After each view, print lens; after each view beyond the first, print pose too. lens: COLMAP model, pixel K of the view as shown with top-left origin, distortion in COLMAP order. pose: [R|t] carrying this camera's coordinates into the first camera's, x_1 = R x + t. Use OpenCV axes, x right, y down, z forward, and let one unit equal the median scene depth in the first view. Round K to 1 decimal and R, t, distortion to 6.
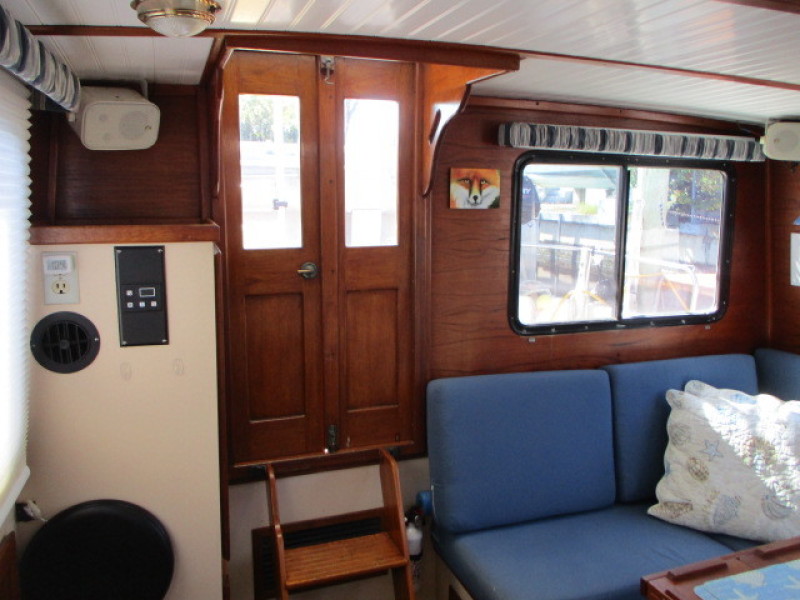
lens RADIAL K [[649.8, 0, 420.5], [0, 649.8, 292.7], [0, 0, 1]] dist [-0.027136, 0.010102]
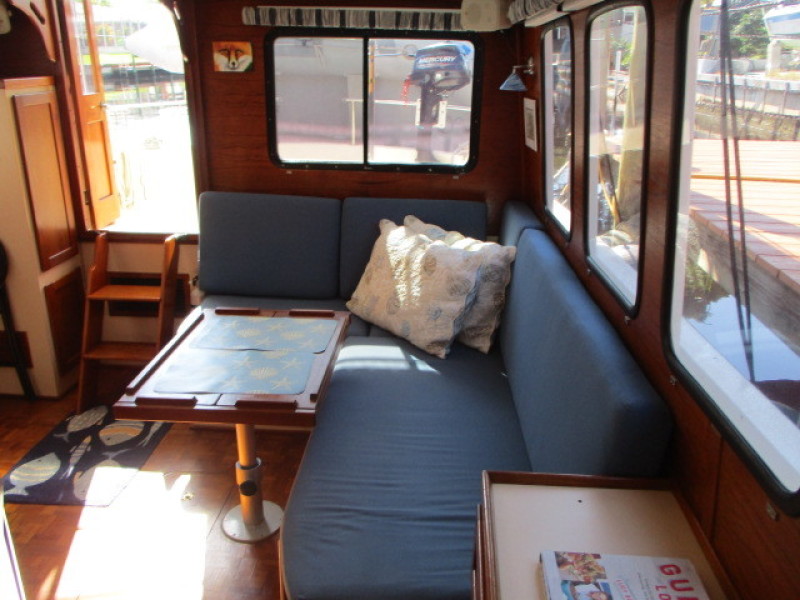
lens RADIAL K [[649.8, 0, 417.9], [0, 649.8, 291.0], [0, 0, 1]] dist [-0.027136, 0.010102]
pose [[0.914973, 0.141067, -0.378055, 1.019403], [-0.064008, 0.975779, 0.209187, 0.014988], [0.398407, -0.167201, 0.901840, -0.179312]]
